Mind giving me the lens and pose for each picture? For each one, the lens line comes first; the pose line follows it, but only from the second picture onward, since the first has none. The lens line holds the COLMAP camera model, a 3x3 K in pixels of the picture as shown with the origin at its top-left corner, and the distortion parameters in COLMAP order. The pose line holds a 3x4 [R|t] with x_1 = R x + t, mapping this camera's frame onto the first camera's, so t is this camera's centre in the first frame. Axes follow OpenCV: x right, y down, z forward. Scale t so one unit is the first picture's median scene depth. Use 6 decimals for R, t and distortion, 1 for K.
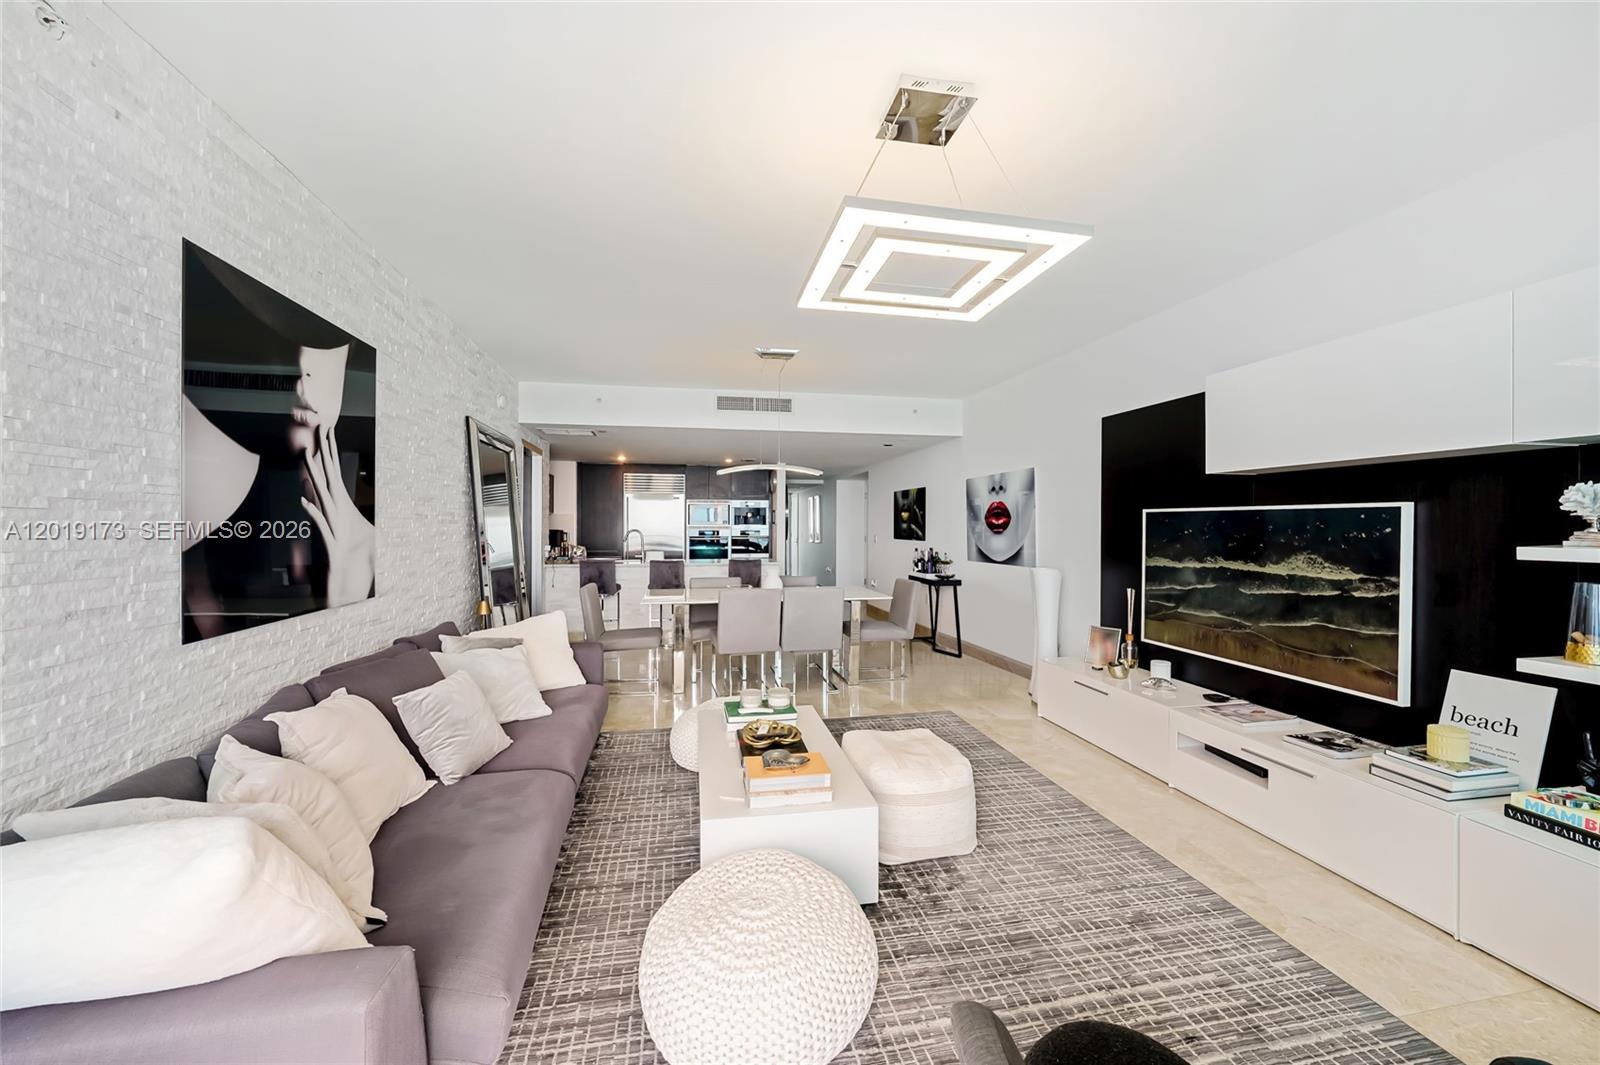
lens RADIAL K [[643.7, 0, 798.7], [0, 643.7, 532.8], [0, 0, 1]] dist [0.002422, 0.000047]
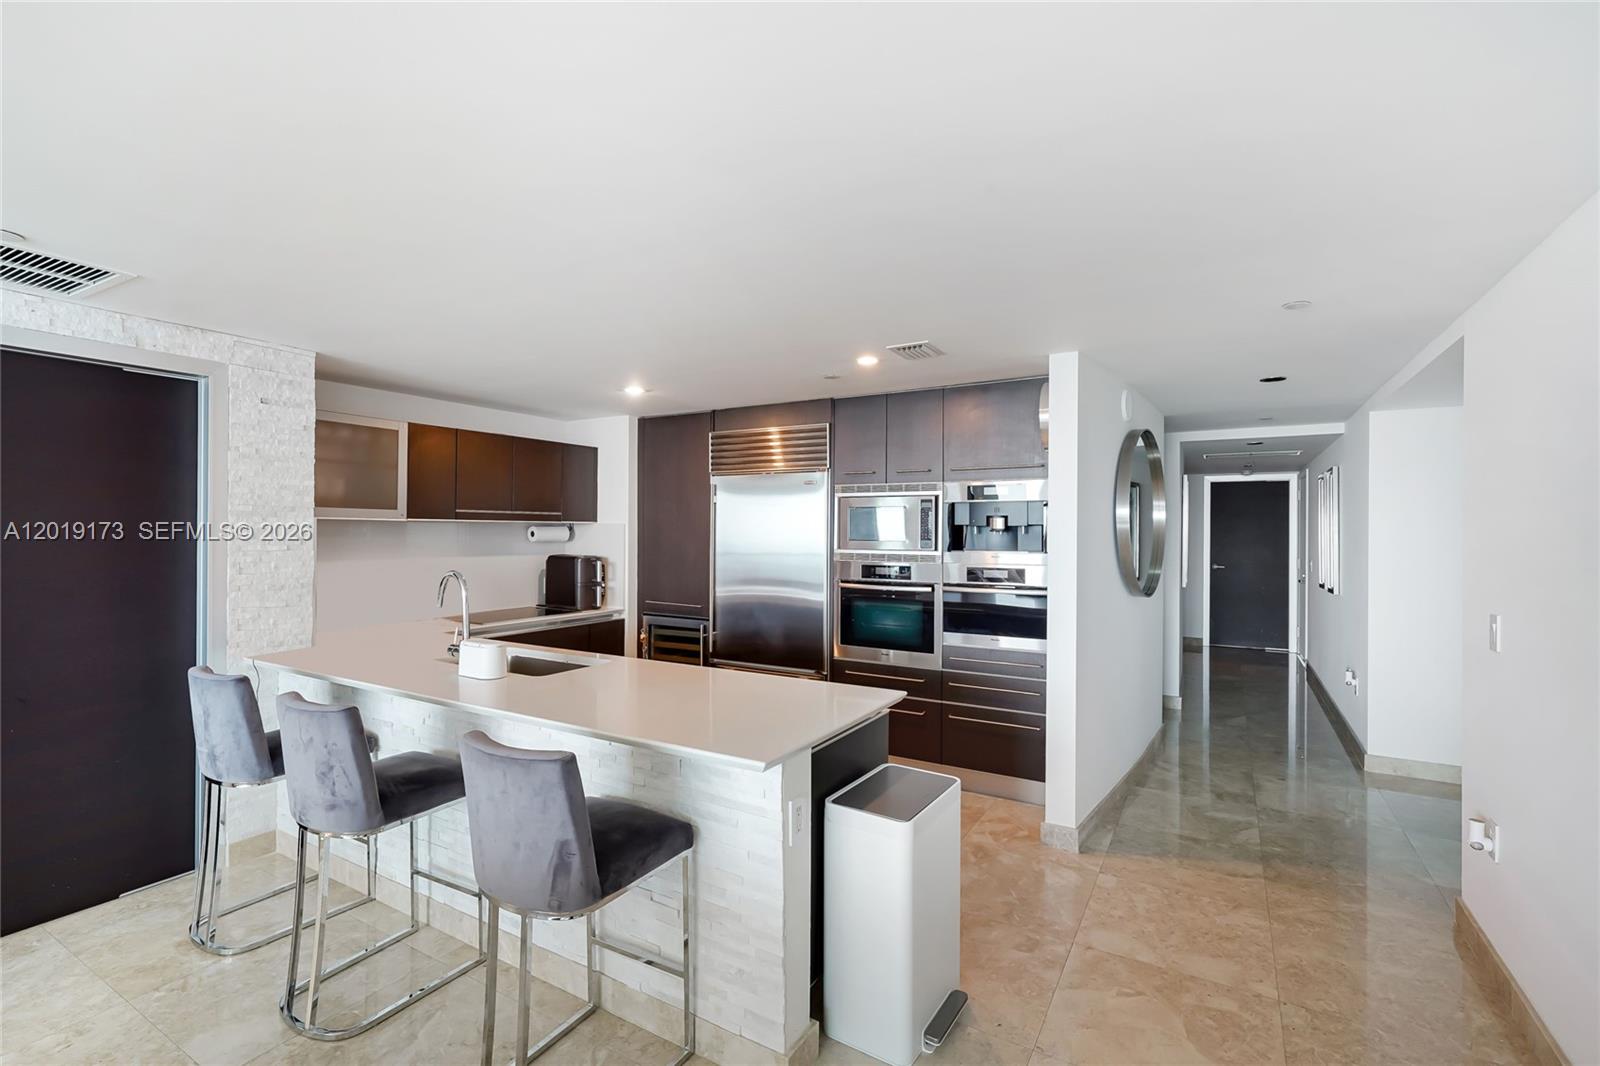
lens RADIAL K [[726.5, 0, 781.5], [0, 726.5, 529.1], [0, 0, 1]] dist [-0.004337, 0.000994]
pose [[0.741681, 0.002060, -0.670749, 0.135785], [-0.011753, 0.999882, -0.009925, -0.026646], [0.670649, 0.015244, 0.741618, 0.862415]]
